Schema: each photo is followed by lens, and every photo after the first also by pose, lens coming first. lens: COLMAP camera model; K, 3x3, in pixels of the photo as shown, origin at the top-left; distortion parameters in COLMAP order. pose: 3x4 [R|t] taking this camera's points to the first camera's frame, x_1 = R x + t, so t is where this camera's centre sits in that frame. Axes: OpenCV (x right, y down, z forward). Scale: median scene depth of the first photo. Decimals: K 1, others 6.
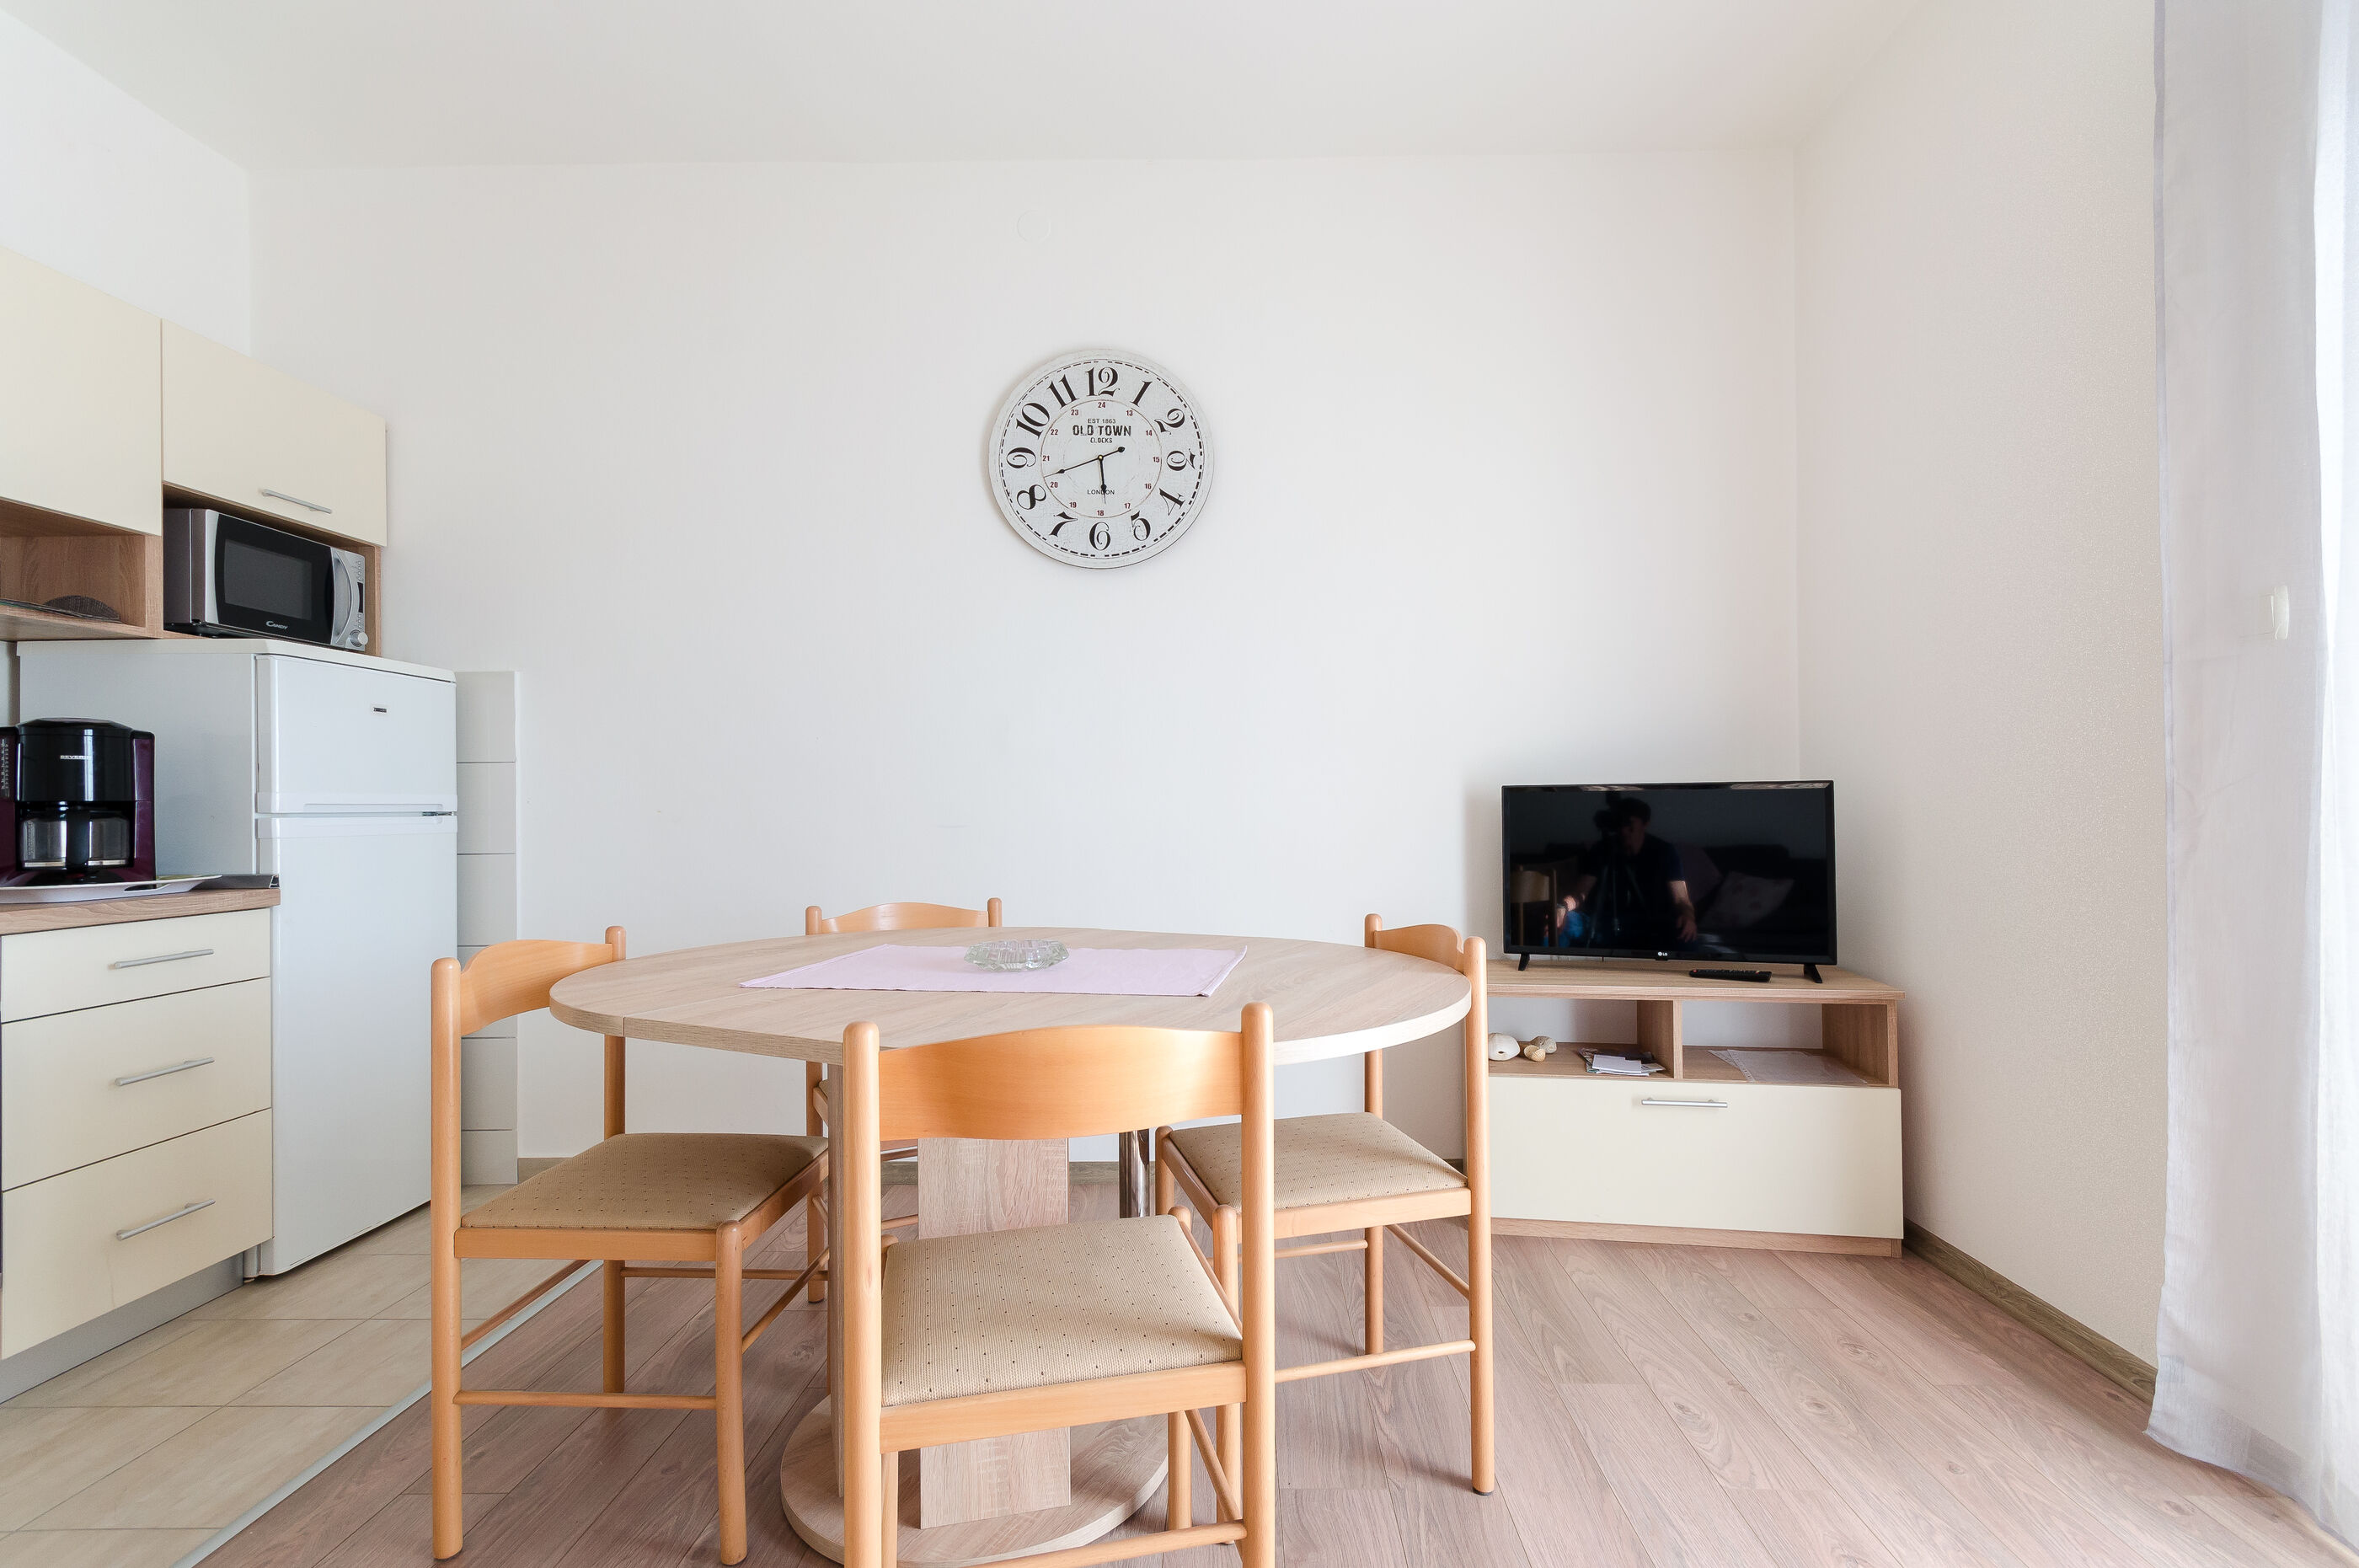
lens RADIAL K [[1046.9, 0, 1236.9], [0, 1046.9, 790.4], [0, 0, 1]] dist [0.000659, 0.000286]
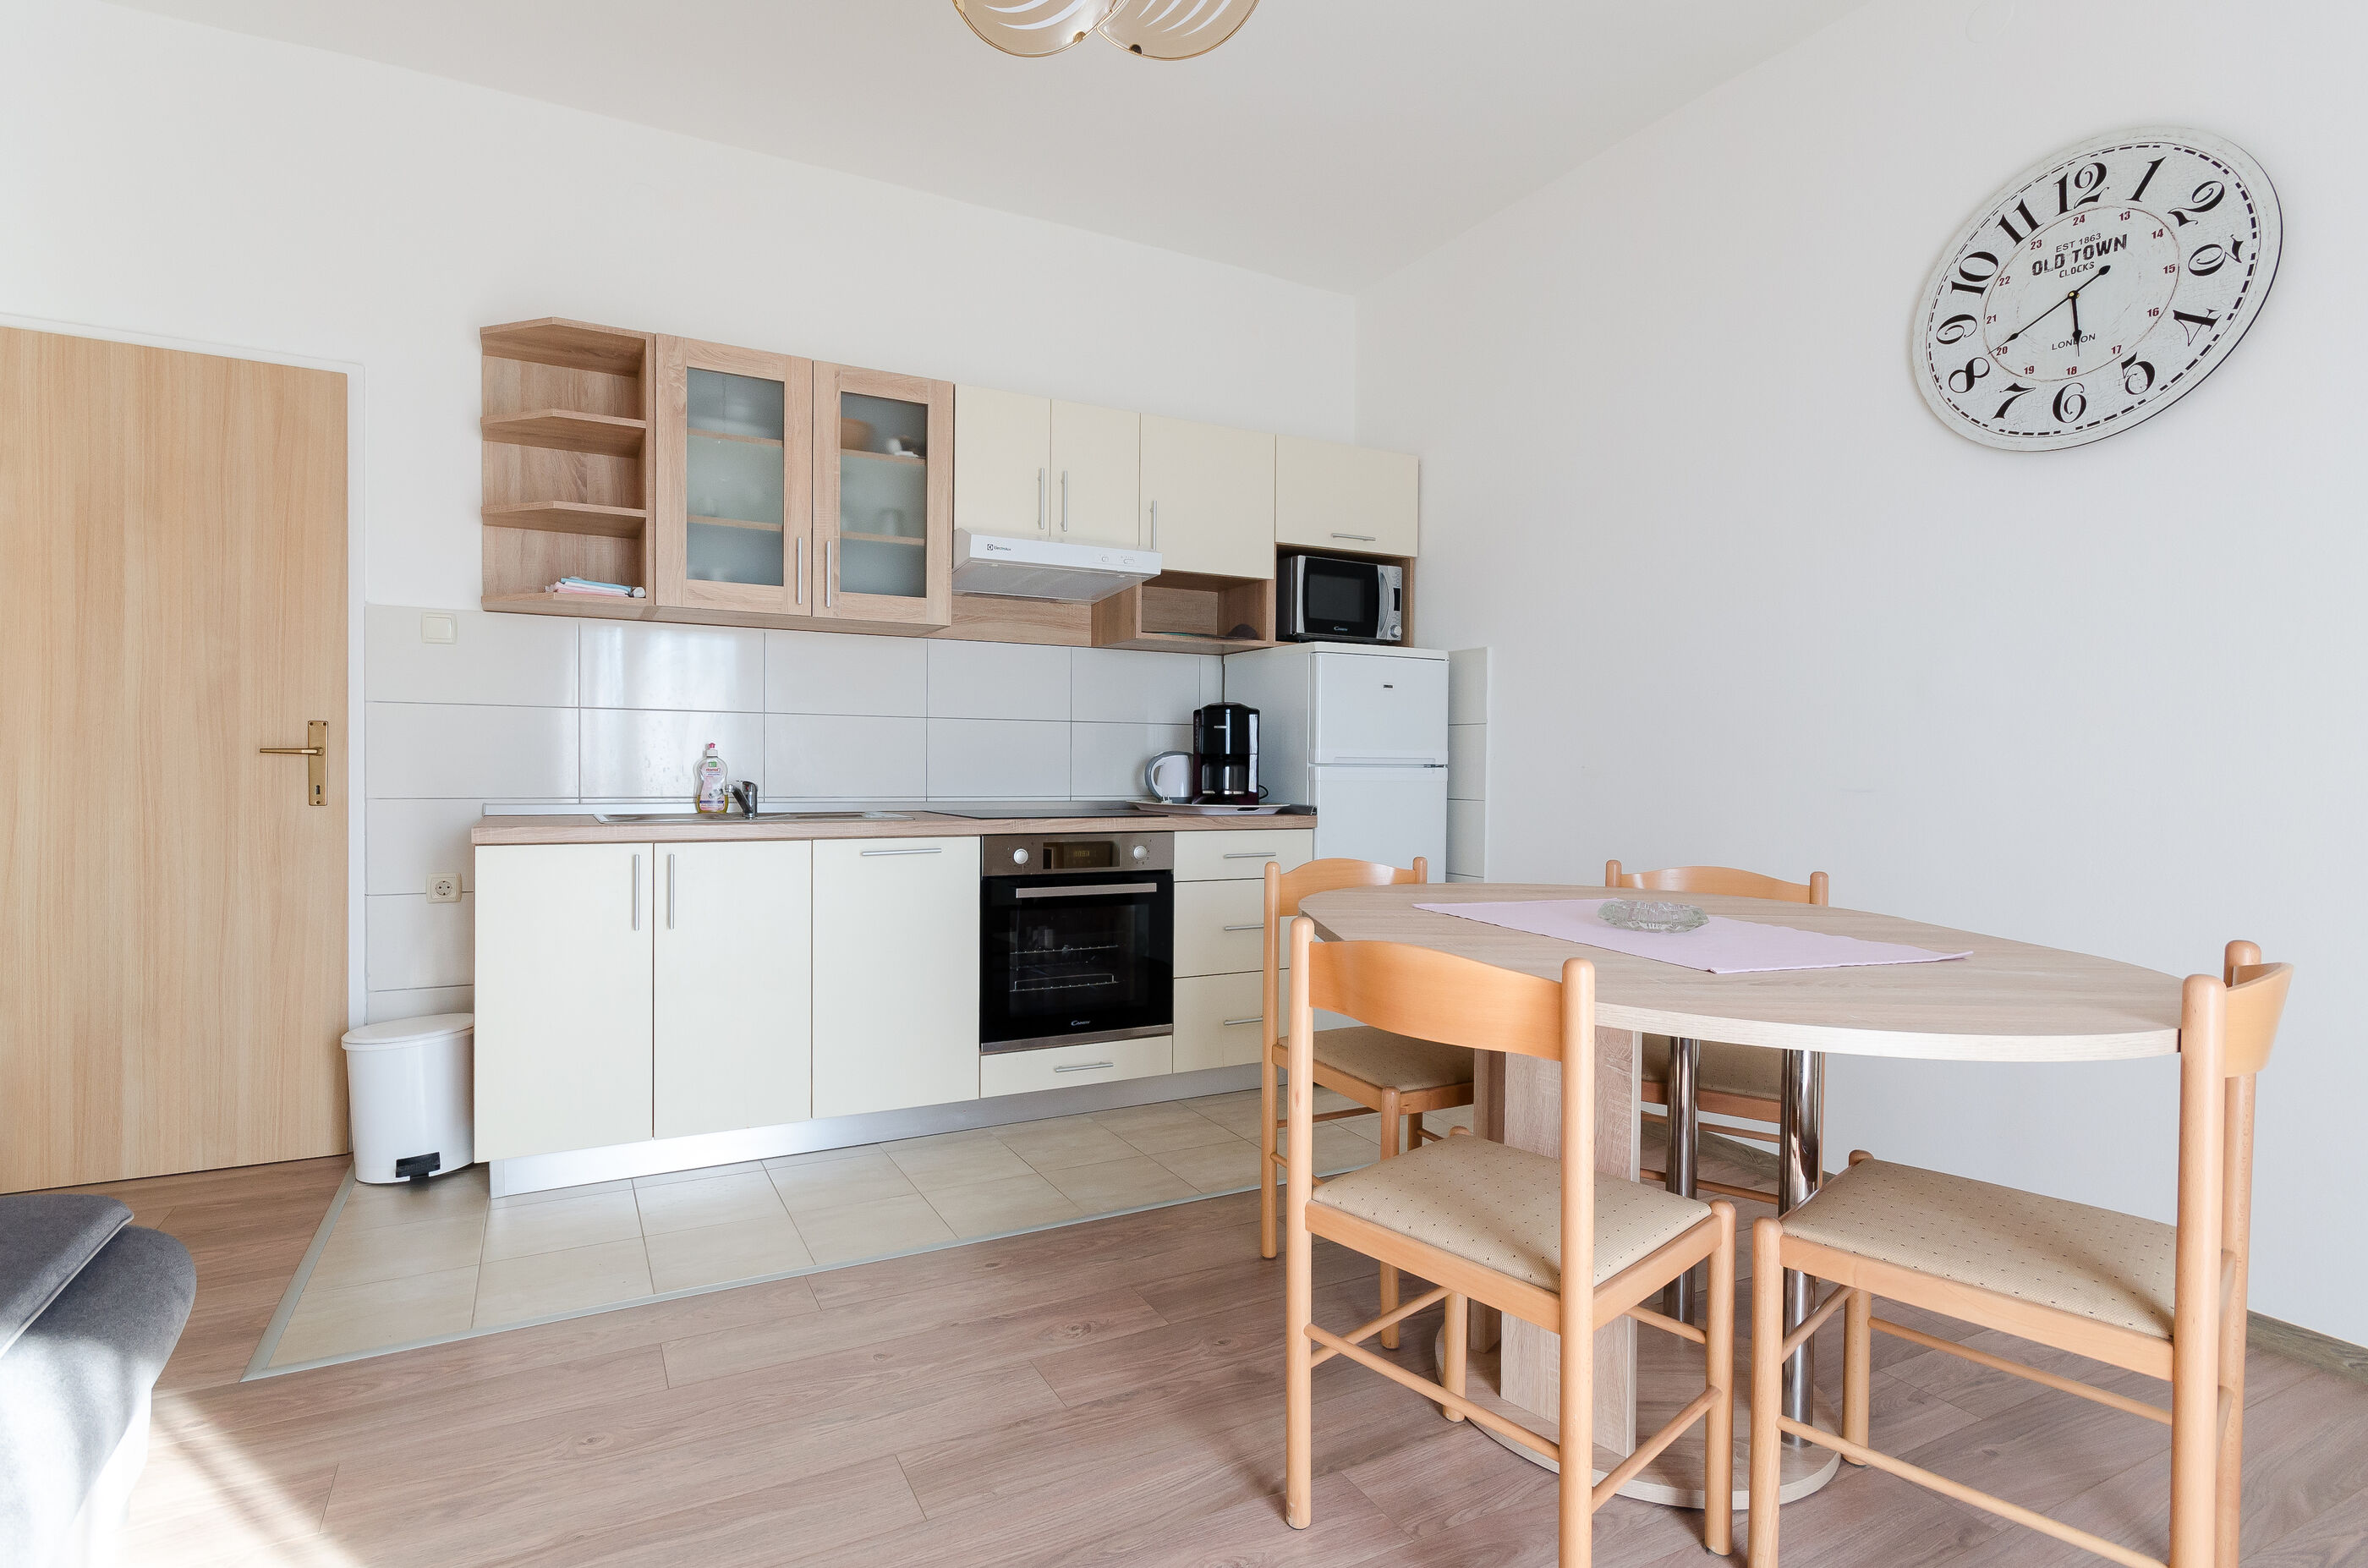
lens RADIAL K [[1181.8, 0, 1129.5], [0, 1181.8, 779.8], [0, 0, 1]] dist [0.016733, -0.009333]
pose [[0.448428, 0.027090, -0.893408, 0.327205], [-0.001837, 0.999566, 0.029387, -0.002136], [0.893817, -0.011537, 0.448284, 0.033986]]
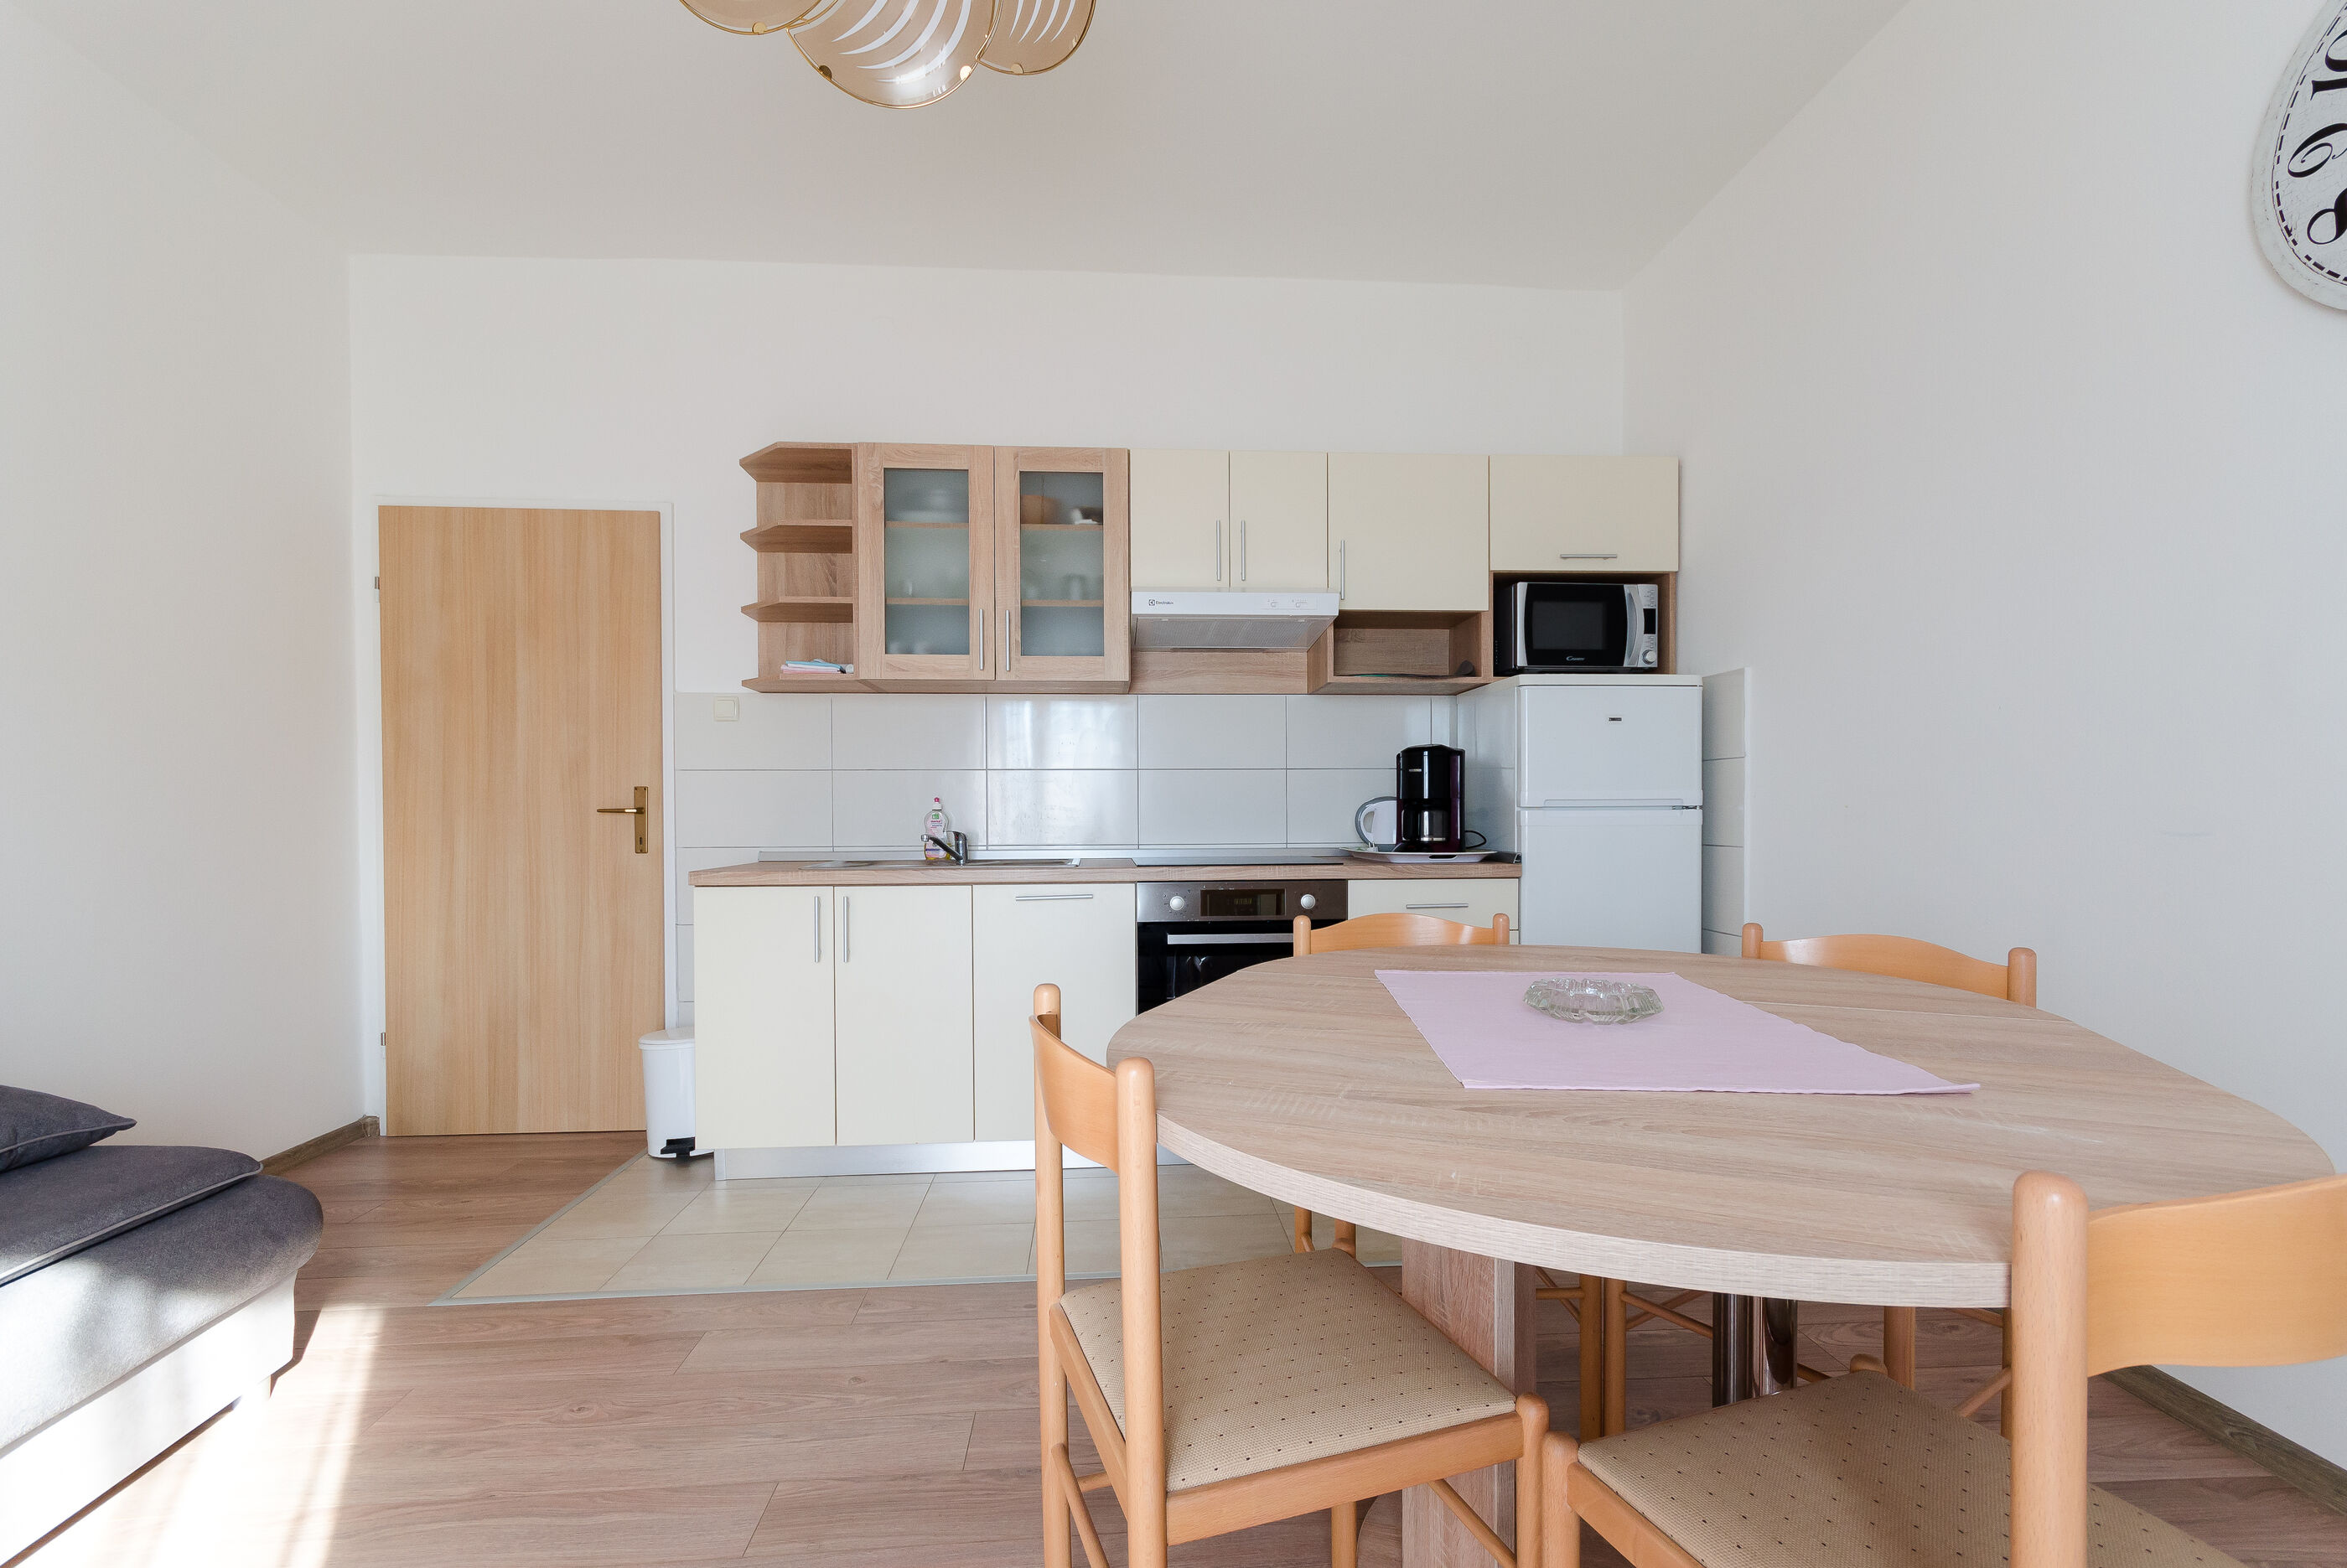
lens RADIAL K [[1081.2, 0, 1175.8], [0, 1081.2, 824.0], [0, 0, 1]] dist [0.007815, 0.000156]
pose [[0.067068, 0.022283, -0.997500, 0.320482], [0.018523, 0.999550, 0.023574, 0.002562], [0.997576, -0.020058, 0.066625, 0.373955]]
